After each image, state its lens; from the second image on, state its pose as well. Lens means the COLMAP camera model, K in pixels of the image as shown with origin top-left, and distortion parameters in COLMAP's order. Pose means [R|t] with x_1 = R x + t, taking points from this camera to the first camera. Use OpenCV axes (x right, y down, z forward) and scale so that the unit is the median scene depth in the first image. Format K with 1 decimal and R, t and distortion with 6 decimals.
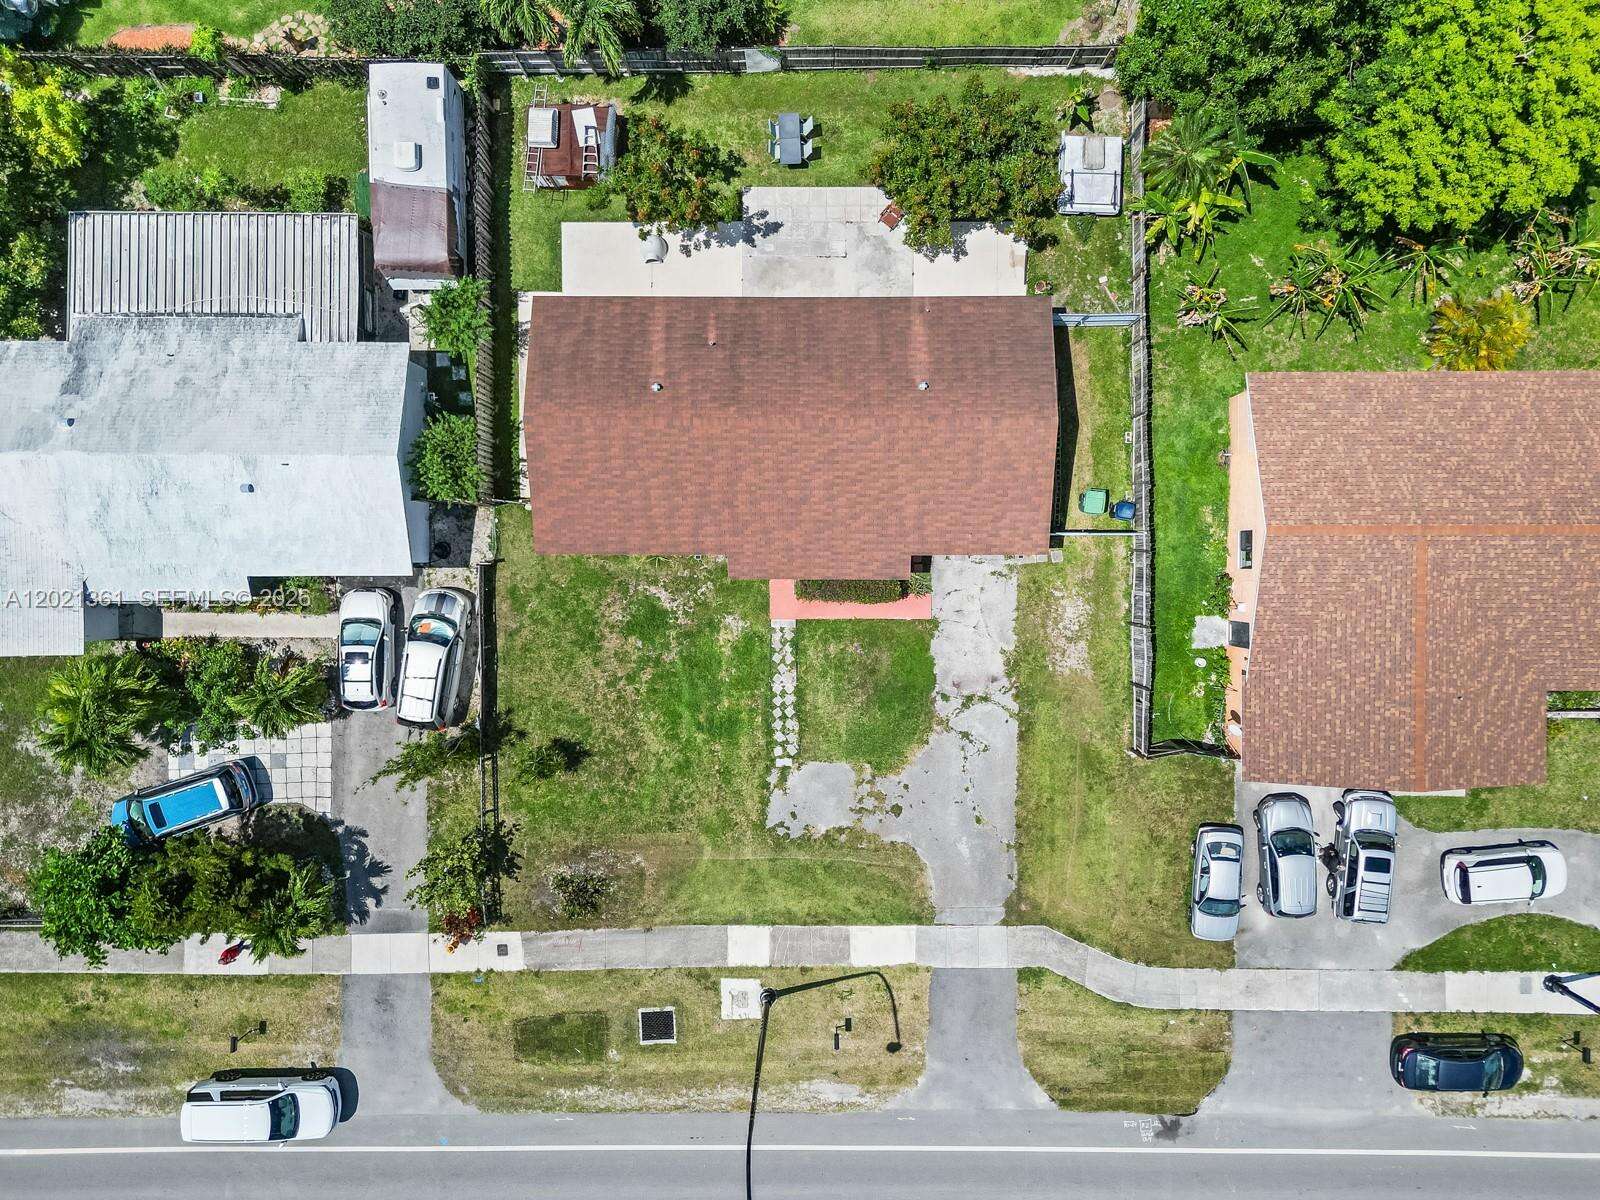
lens RADIAL K [[1141.4, 0, 799.1], [0, 1141.4, 598.9], [0, 0, 1]] dist [0.037675, -0.001525]
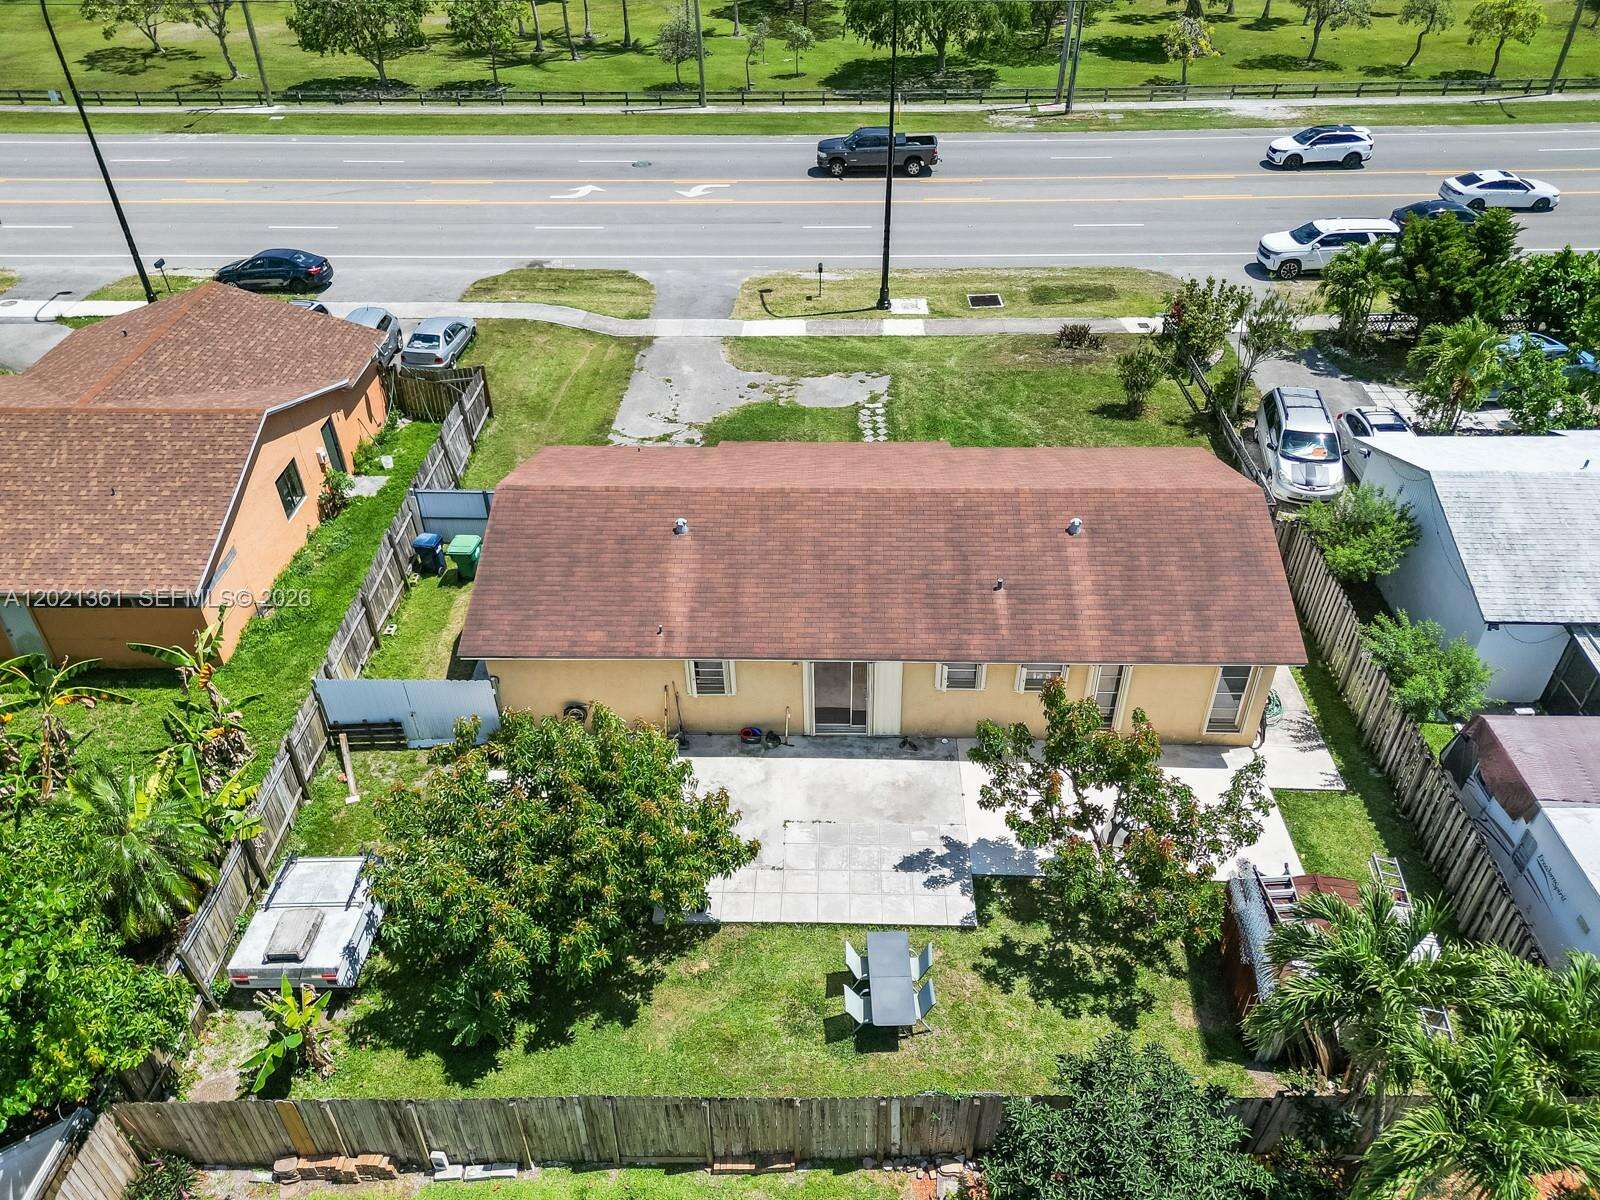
lens RADIAL K [[1141.4, 0, 801.1], [0, 1141.4, 601.9], [0, 0, 1]] dist [0.037675, -0.001525]
pose [[-0.999478, -0.005709, 0.031788, 0.014500], [0.028332, -0.627470, 0.778125, -0.665362], [0.015504, 0.778620, 0.627304, 0.548166]]
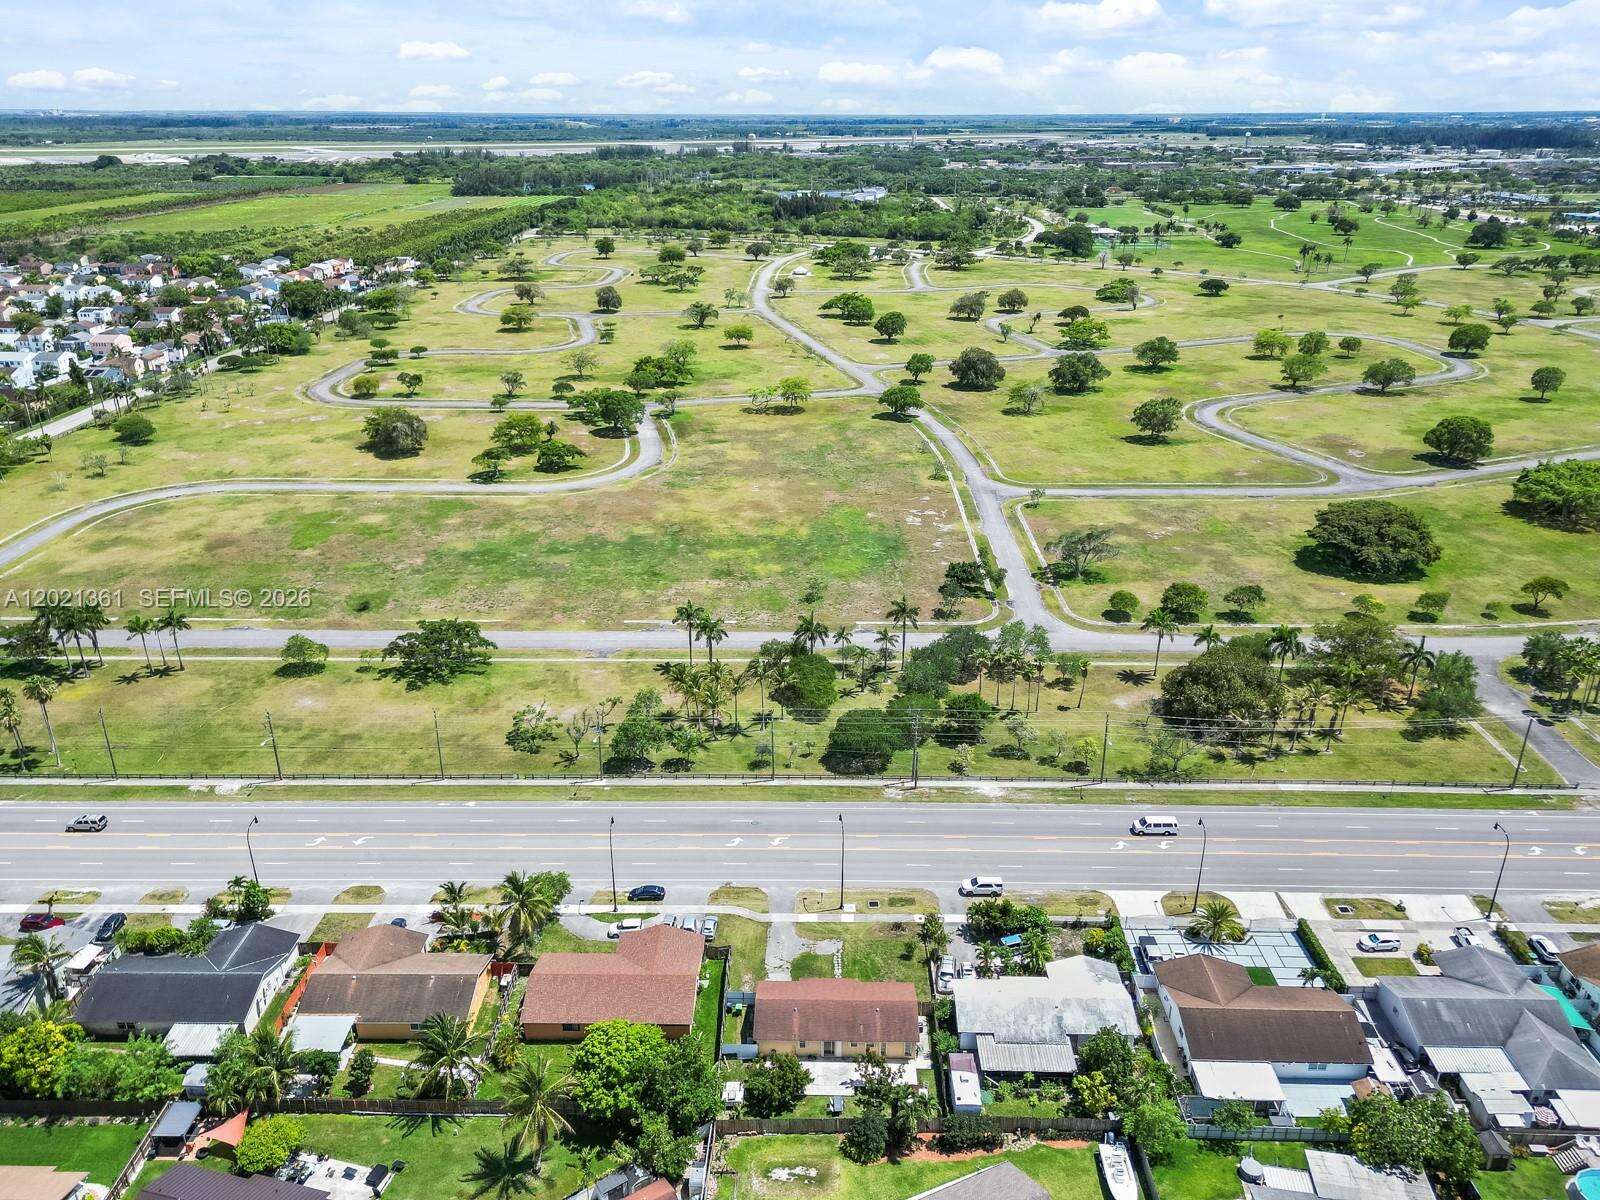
lens RADIAL K [[1141.4, 0, 796.7], [0, 1141.4, 597.2], [0, 0, 1]] dist [0.037675, -0.001525]
pose [[-0.999697, -0.002303, 0.024523, 0.025920], [0.023169, -0.425885, 0.904481, -2.377404], [0.008361, 0.904775, 0.425809, -1.310816]]
